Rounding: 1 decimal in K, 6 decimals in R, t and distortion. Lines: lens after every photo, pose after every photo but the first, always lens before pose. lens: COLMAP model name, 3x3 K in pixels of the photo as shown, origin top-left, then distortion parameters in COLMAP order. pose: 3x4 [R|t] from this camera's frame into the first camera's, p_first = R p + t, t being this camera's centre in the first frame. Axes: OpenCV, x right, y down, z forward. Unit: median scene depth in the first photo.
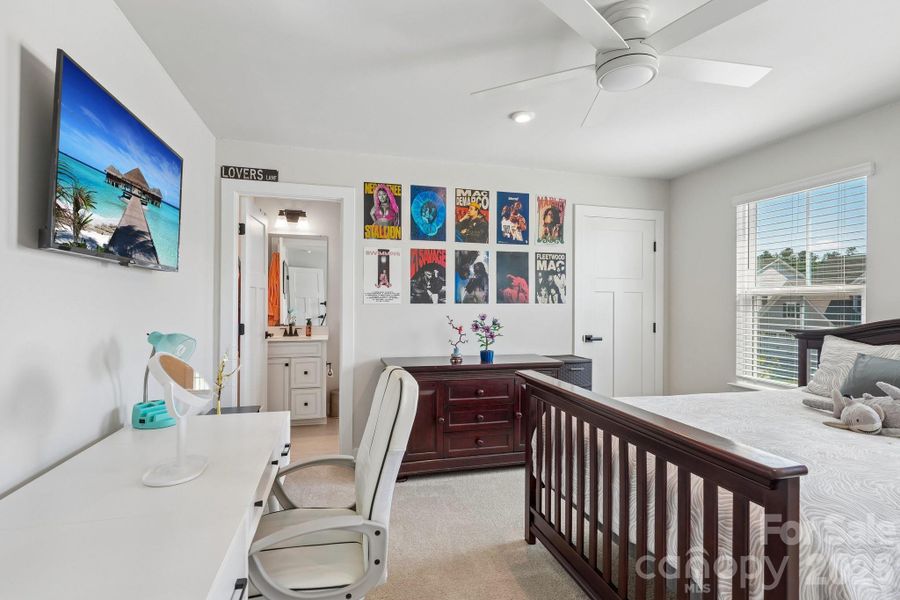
lens RADIAL K [[444.9, 0, 449.2], [0, 444.9, 296.7], [0, 0, 1]] dist [-0.001886, 0.002362]
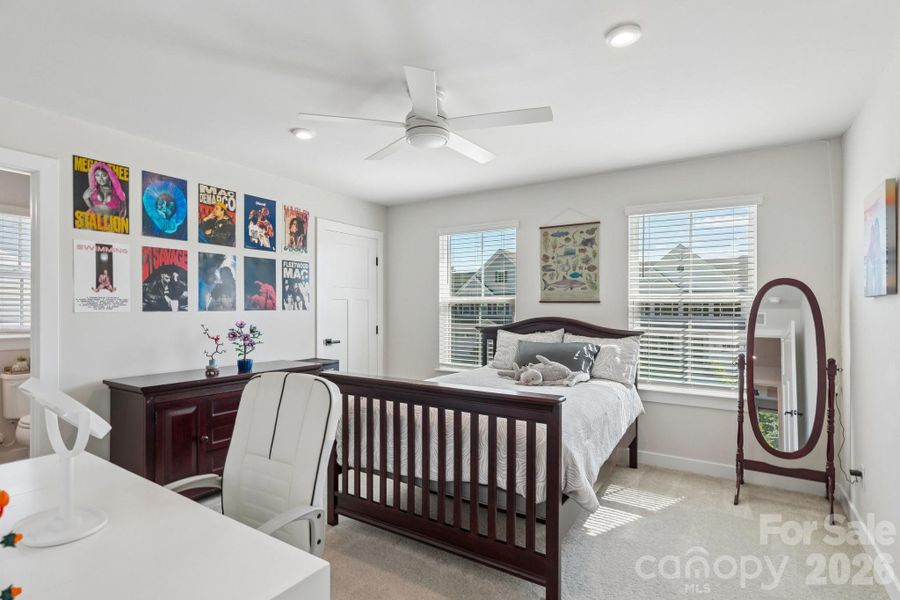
lens RADIAL K [[444.9, 0, 457.6], [0, 444.9, 302.6], [0, 0, 1]] dist [-0.001886, 0.002362]
pose [[0.737149, 0.004334, 0.675717, -0.215802], [-0.004342, 0.999989, -0.001677, -0.002518], [-0.675717, -0.001698, 0.737159, -0.020997]]
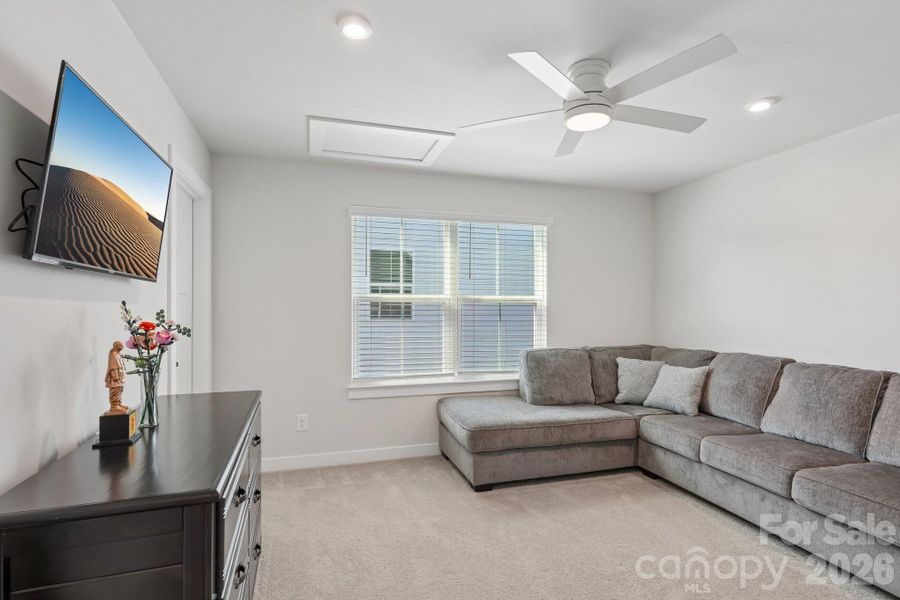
lens RADIAL K [[482.0, 0, 449.5], [0, 482.0, 303.8], [0, 0, 1]] dist [0.001470, 0.000125]
pose [[-0.038361, 0.001448, 0.999263, -0.496871], [-0.010686, 0.999941, -0.001860, 0.004320], [-0.999207, -0.010750, -0.038344, 0.816470]]
